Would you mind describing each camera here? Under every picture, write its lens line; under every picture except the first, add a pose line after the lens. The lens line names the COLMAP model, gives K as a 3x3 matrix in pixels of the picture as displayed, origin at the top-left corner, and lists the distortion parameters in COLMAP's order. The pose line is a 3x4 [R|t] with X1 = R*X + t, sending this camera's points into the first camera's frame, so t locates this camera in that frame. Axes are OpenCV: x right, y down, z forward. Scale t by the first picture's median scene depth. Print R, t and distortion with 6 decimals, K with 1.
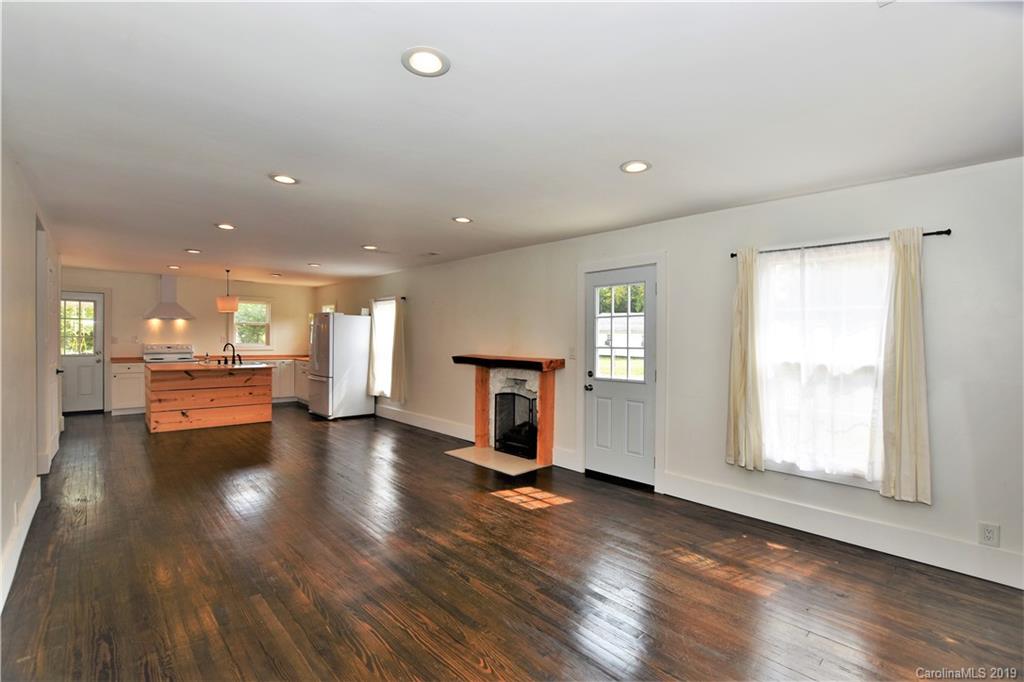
lens RADIAL K [[466.6, 0, 511.1], [0, 466.6, 343.2], [0, 0, 1]] dist [-0.002953, -0.000242]
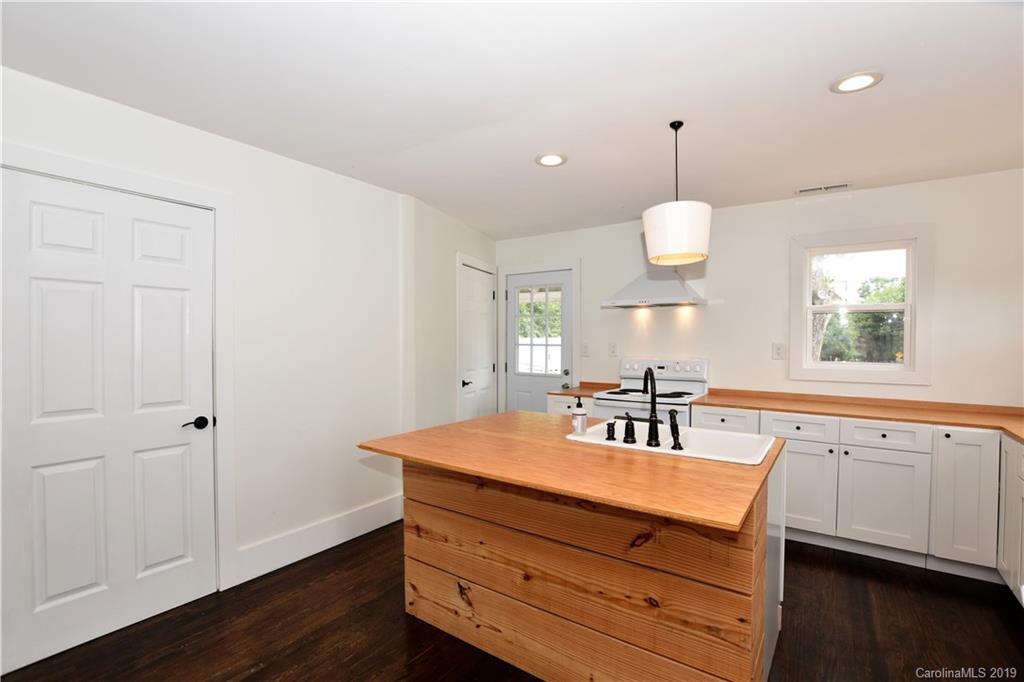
lens RADIAL K [[466.6, 0, 514.1], [0, 466.6, 348.5], [0, 0, 1]] dist [-0.002953, -0.000242]
pose [[0.211602, 0.004913, -0.977344, -0.389359], [-0.006550, 0.999972, 0.003609, -0.012514], [0.977334, 0.005638, 0.211628, 0.965024]]
